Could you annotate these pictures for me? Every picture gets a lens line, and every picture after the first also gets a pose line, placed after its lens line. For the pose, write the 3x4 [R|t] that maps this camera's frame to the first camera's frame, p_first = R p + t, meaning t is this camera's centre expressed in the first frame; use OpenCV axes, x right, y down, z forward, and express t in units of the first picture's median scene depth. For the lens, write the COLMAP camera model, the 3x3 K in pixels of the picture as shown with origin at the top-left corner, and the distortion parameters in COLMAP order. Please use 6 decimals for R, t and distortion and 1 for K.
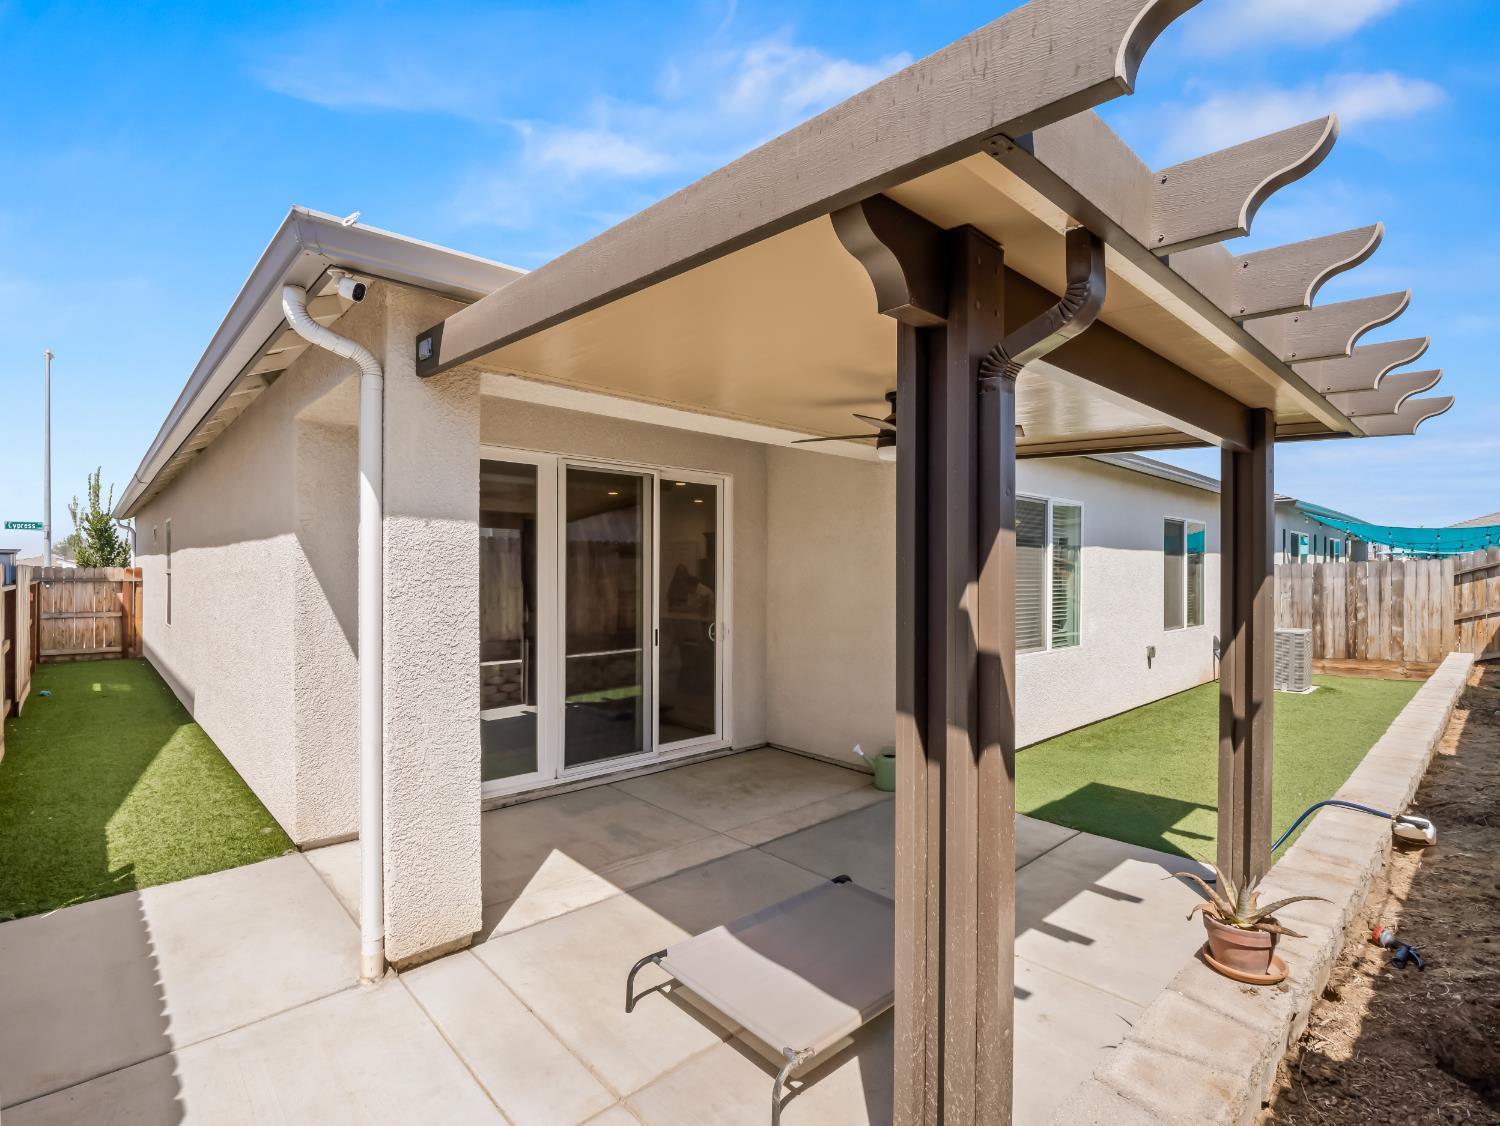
lens RADIAL K [[724.9, 0, 755.9], [0, 724.9, 575.7], [0, 0, 1]] dist [-0.009486, -0.005070]
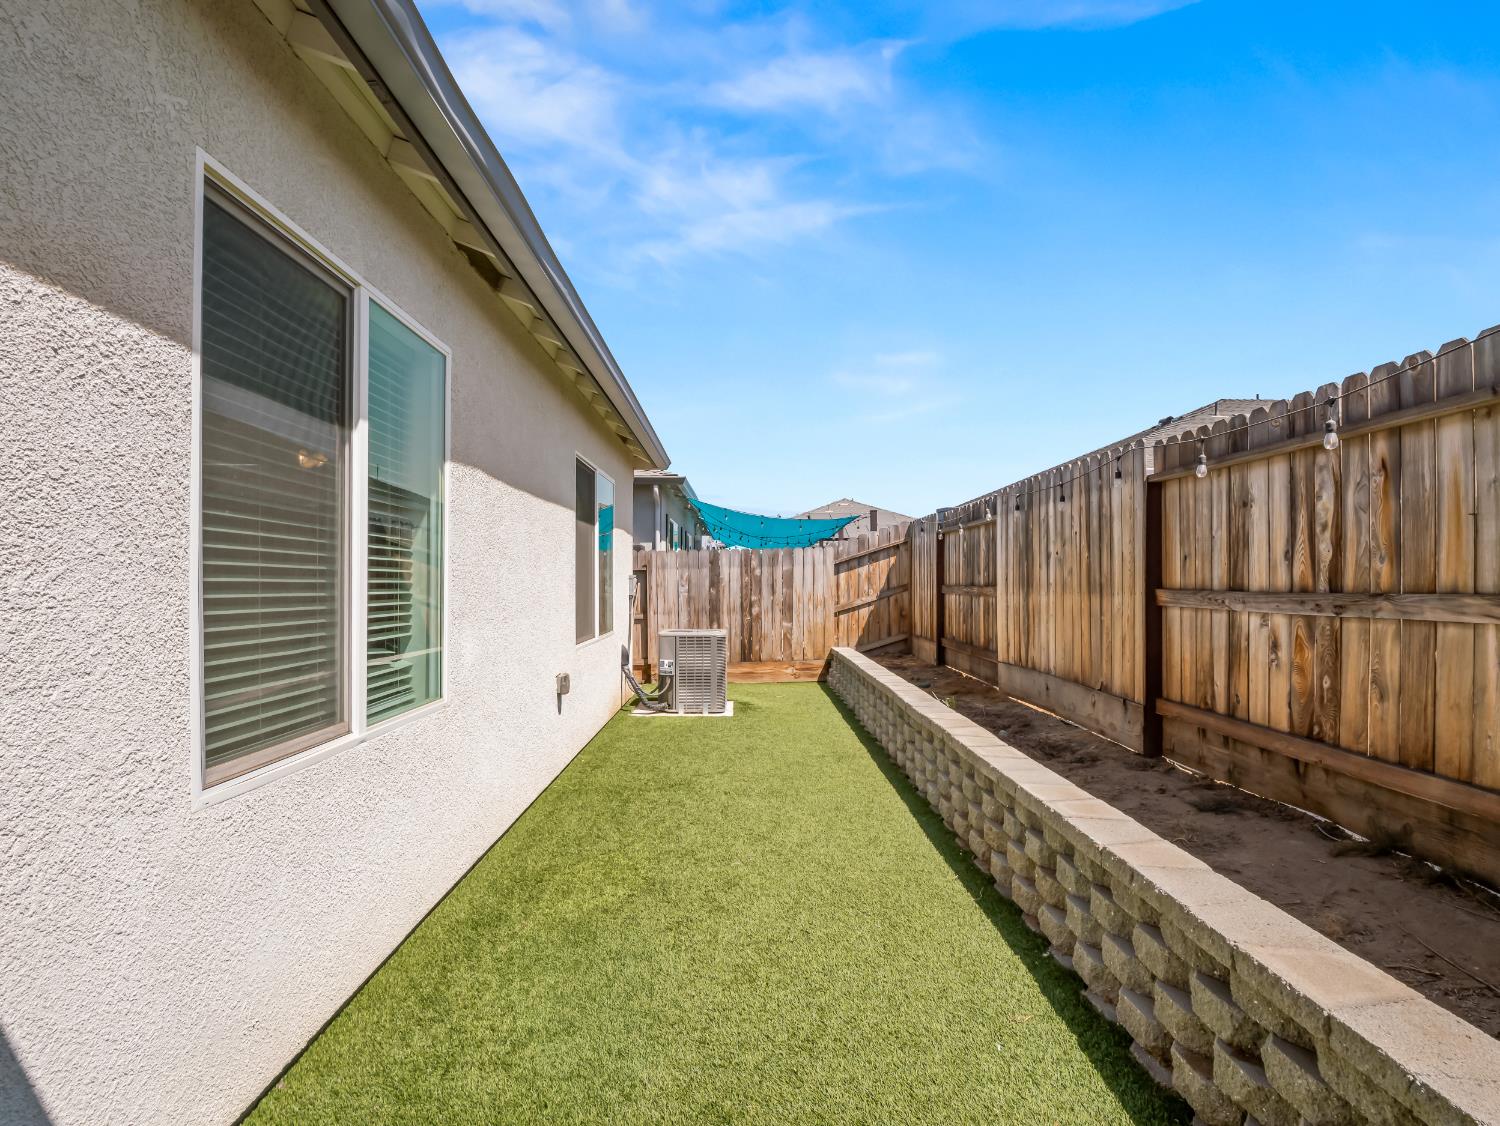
lens RADIAL K [[764.0, 0, 752.6], [0, 764.0, 573.7], [0, 0, 1]] dist [-0.007679, -0.001662]
pose [[0.678512, 0.006691, 0.734559, 0.167051], [-0.000207, 0.999960, -0.008917, 0.019432], [-0.734589, 0.005899, 0.678486, 0.384948]]
